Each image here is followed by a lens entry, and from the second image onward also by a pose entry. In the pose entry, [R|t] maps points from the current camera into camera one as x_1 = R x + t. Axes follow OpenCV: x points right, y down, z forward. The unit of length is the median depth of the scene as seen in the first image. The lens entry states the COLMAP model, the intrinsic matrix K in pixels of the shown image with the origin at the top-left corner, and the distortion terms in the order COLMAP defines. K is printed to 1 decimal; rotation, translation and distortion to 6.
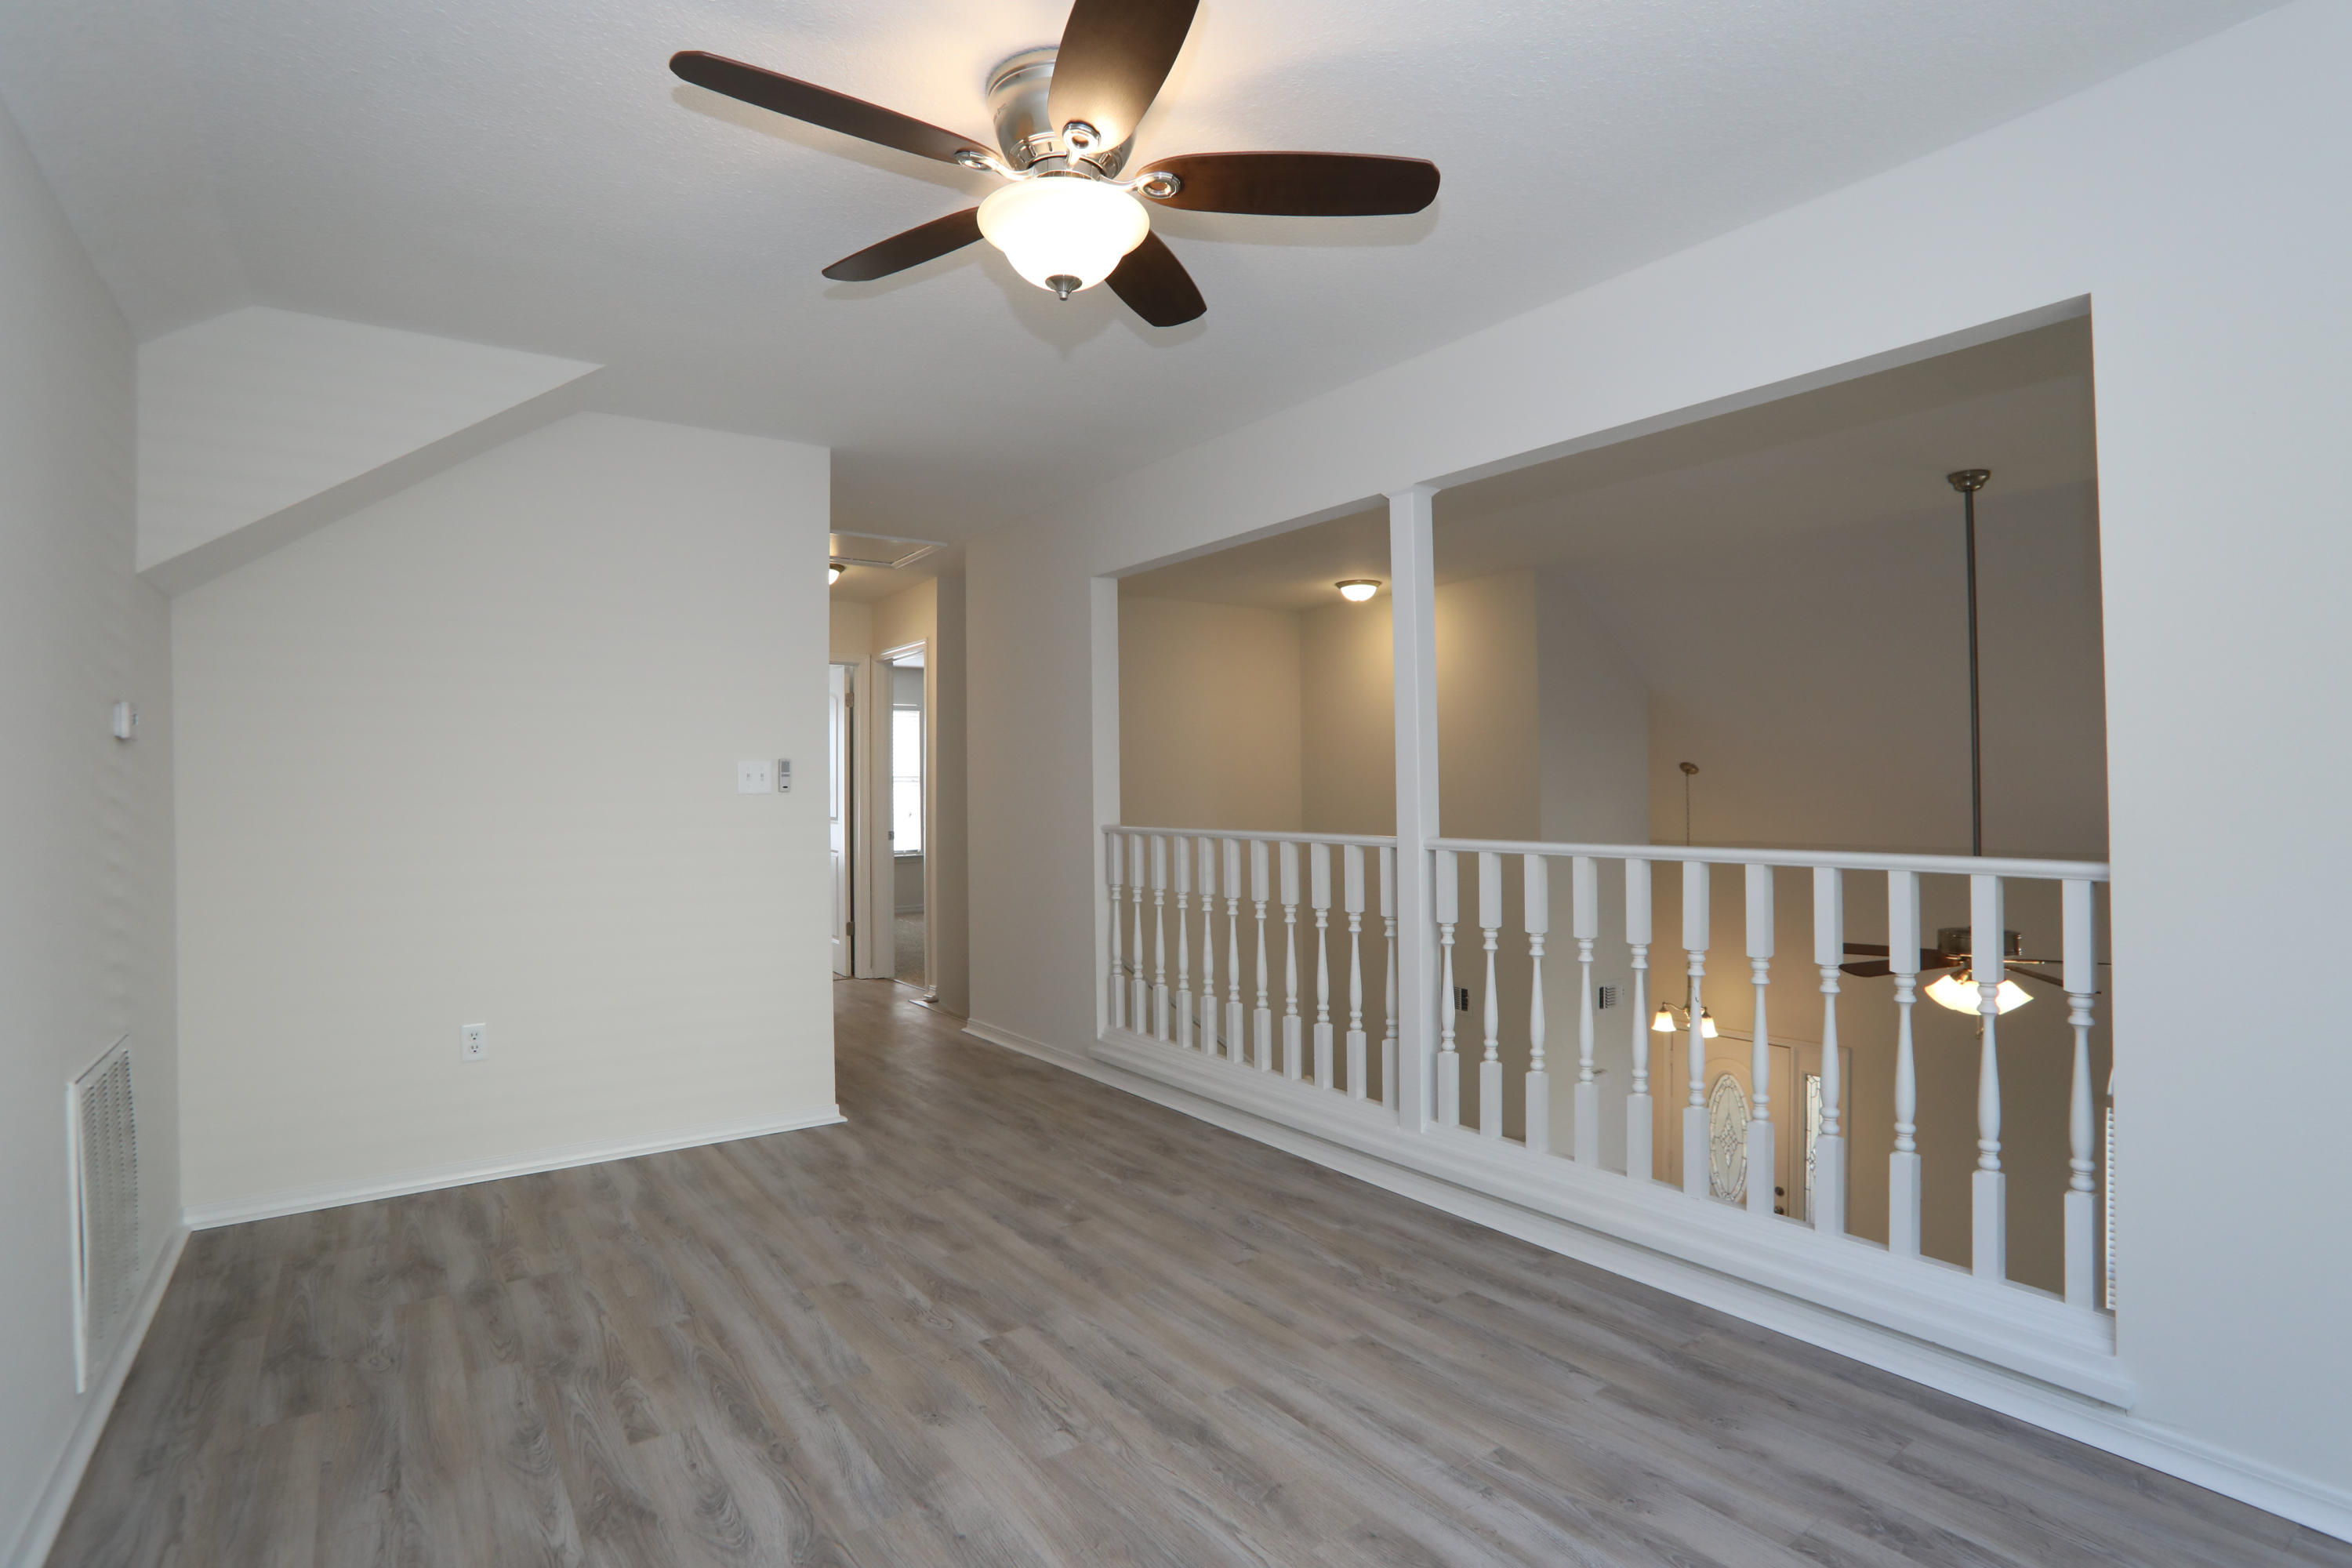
lens RADIAL K [[1169.6, 0, 1162.0], [0, 1169.6, 785.9], [0, 0, 1]] dist [-0.002569, 0.001036]
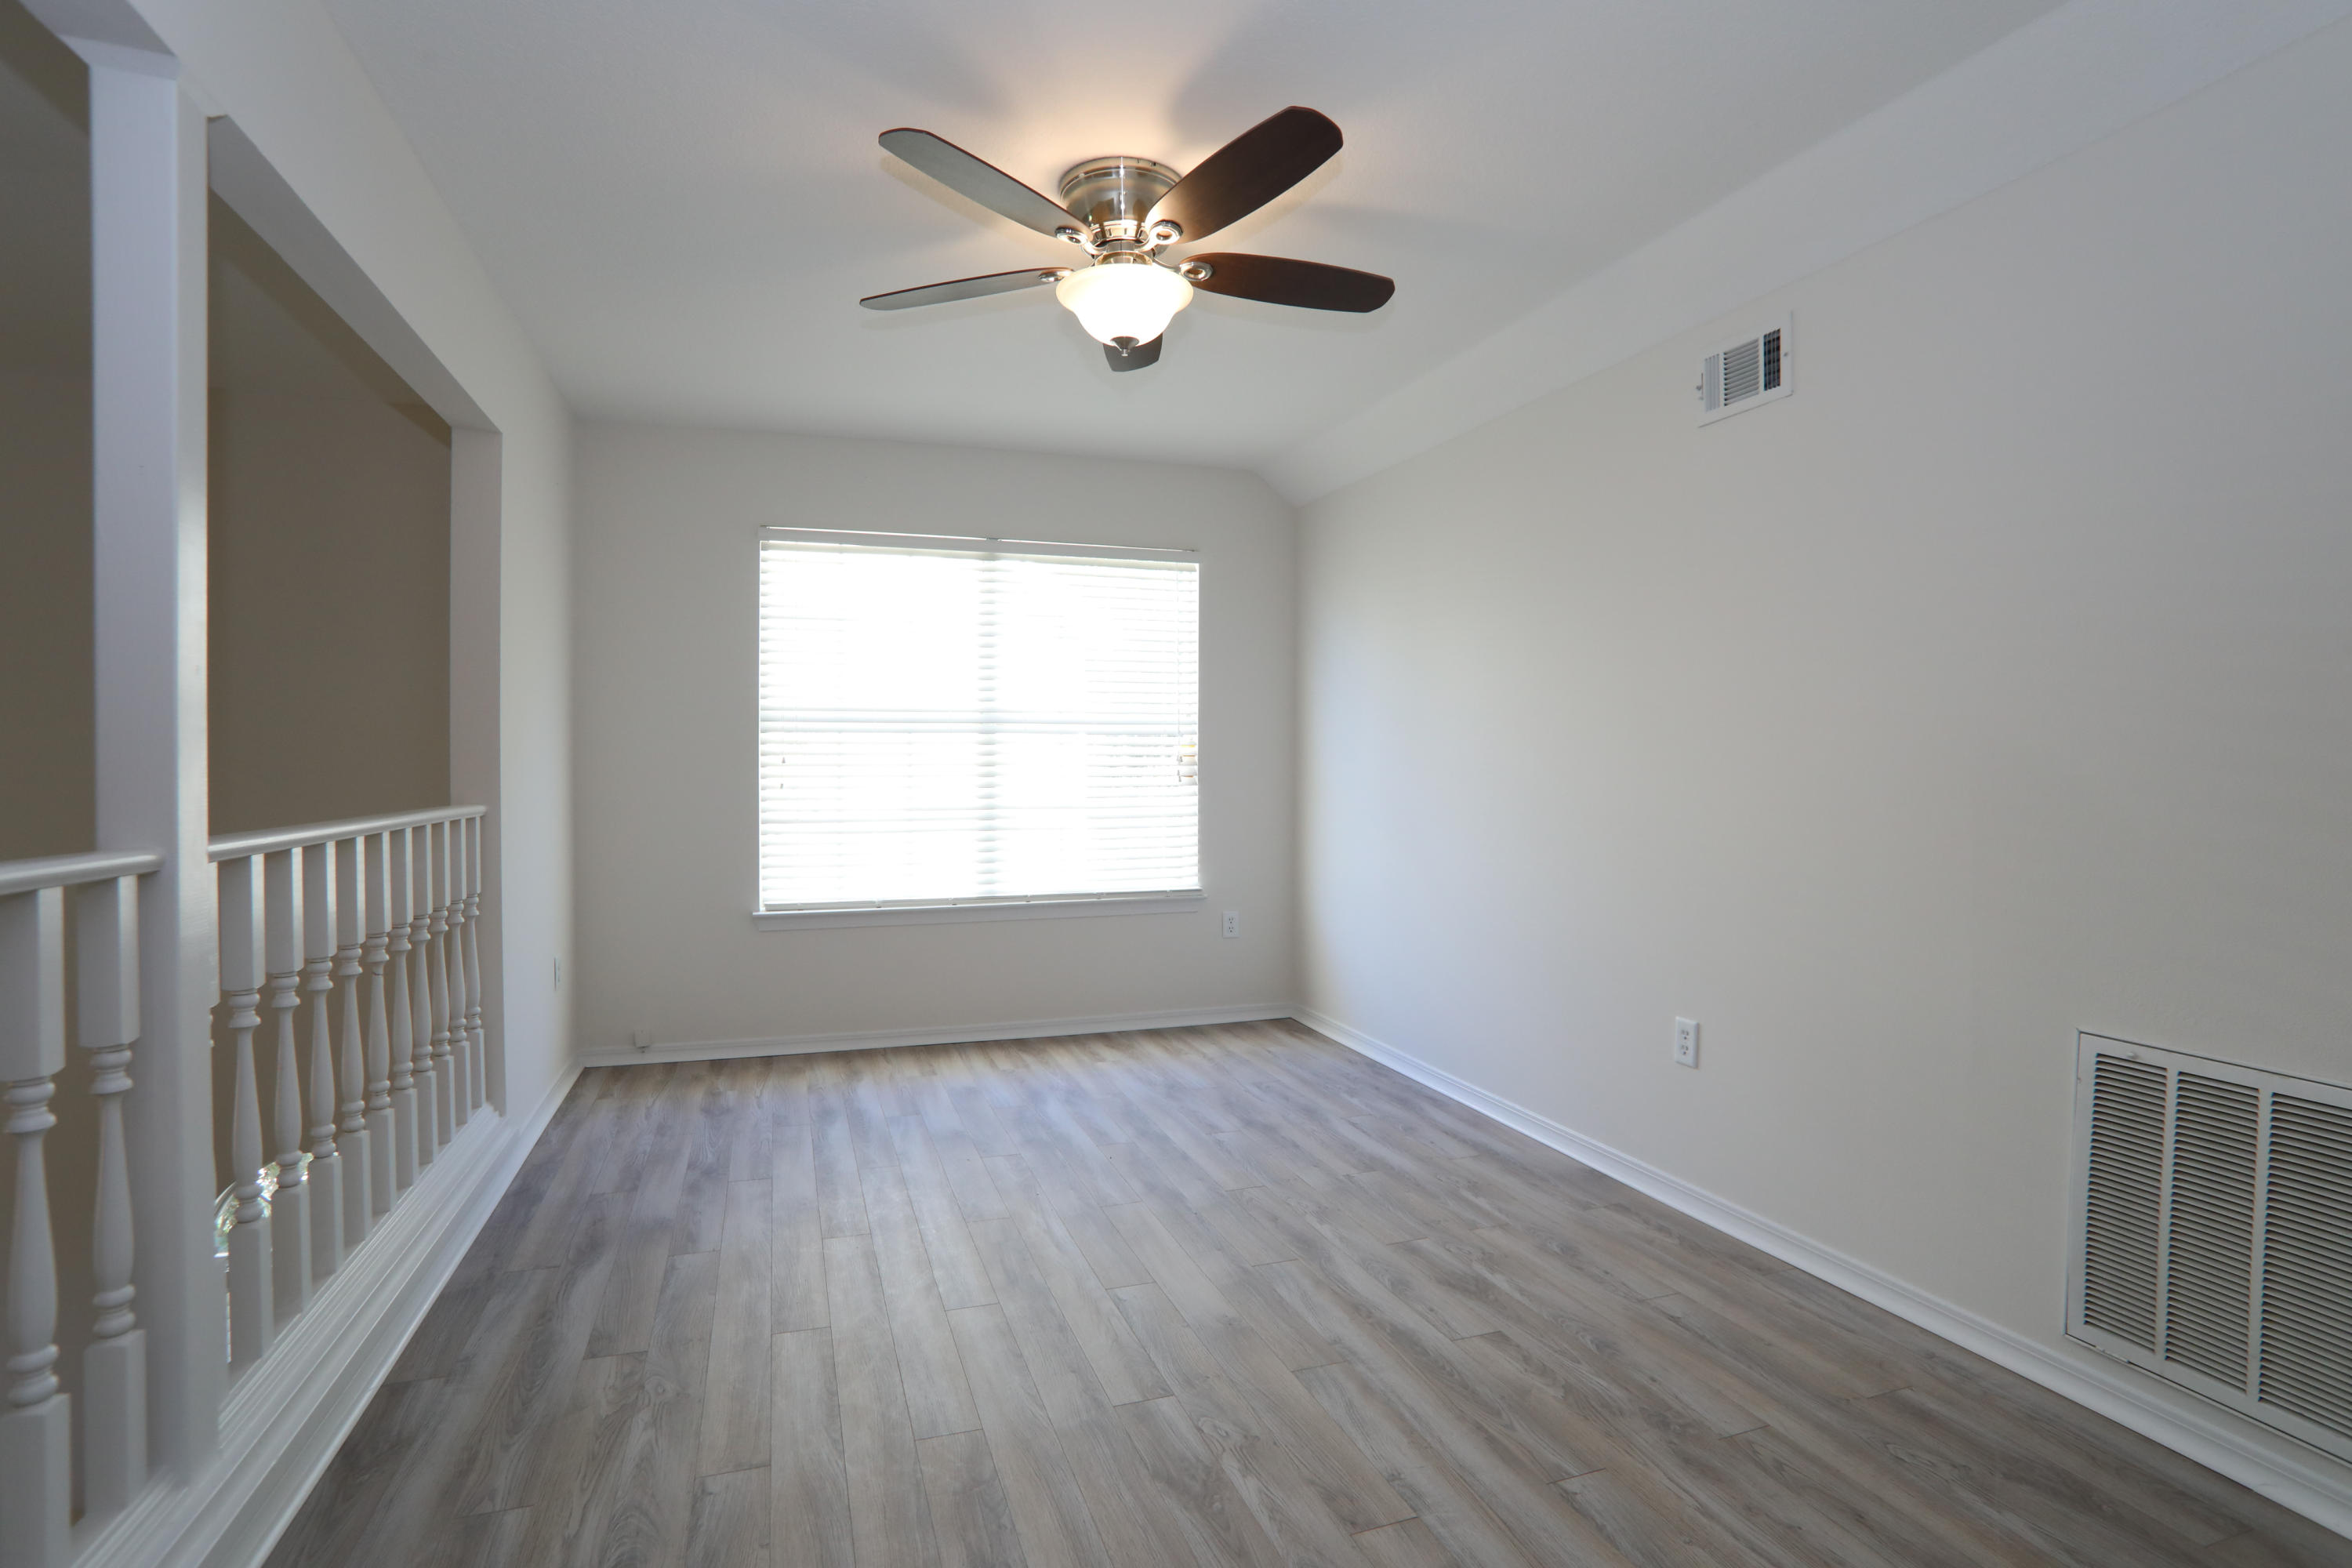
lens RADIAL K [[1169.6, 0, 1176.3], [0, 1169.6, 772.8], [0, 0, 1]] dist [-0.002569, 0.001036]
pose [[-0.961043, 0.009949, 0.276219, -0.422541], [0.010530, 0.999944, 0.000619, 0.027700], [-0.276198, 0.003503, -0.961094, 1.925759]]
